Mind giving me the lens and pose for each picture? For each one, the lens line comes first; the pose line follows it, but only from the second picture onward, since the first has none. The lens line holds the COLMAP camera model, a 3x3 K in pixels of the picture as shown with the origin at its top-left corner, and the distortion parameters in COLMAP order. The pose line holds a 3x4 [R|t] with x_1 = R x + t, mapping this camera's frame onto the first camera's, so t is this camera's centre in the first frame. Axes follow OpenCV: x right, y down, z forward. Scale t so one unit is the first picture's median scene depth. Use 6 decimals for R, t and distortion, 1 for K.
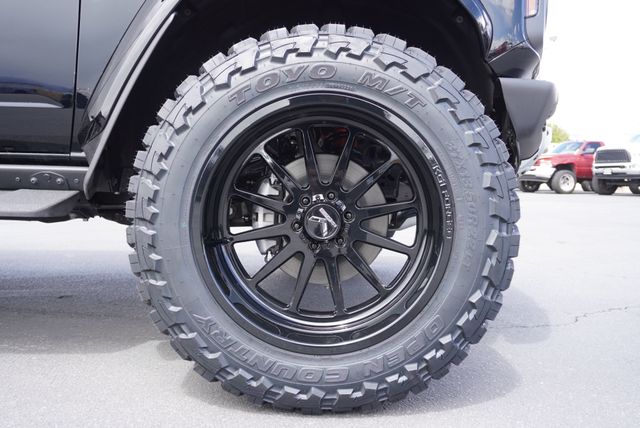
lens RADIAL K [[575.3, 0, 320.0], [0, 575.3, 214.0], [0, 0, 1]] dist [-0.002173, -0.004968]
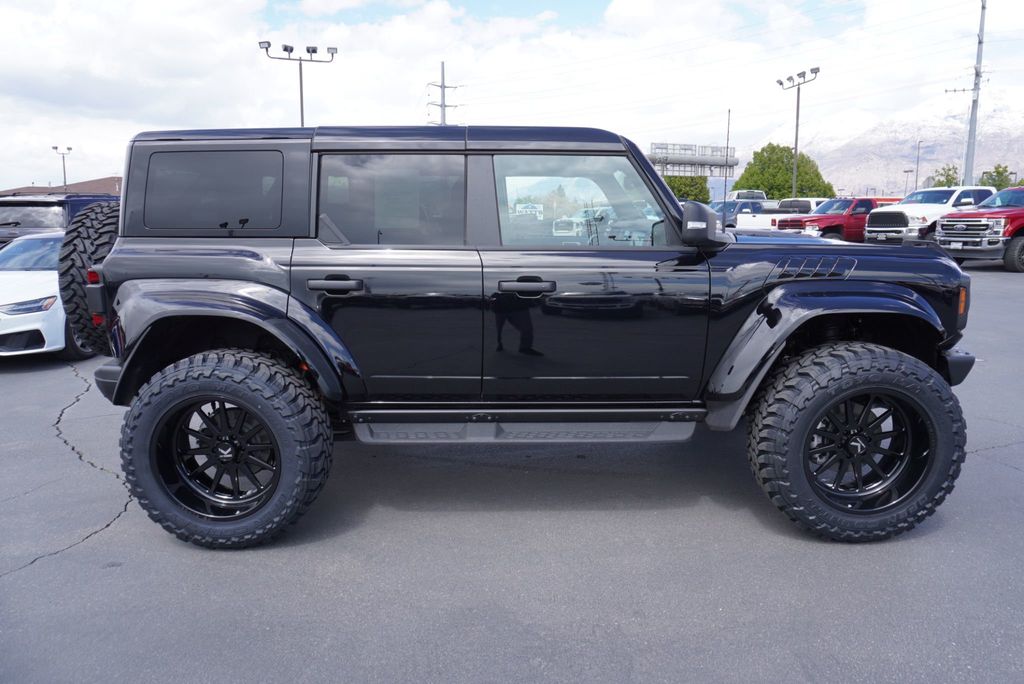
lens RADIAL K [[693.6, 0, 512.4], [0, 693.6, 349.3], [0, 0, 1]] dist [-0.017178, 0.003260]
pose [[0.999361, -0.035285, 0.005752, -1.216415], [0.034280, 0.991436, 0.126016, -0.669047], [-0.010149, -0.125738, 0.992012, -1.290334]]
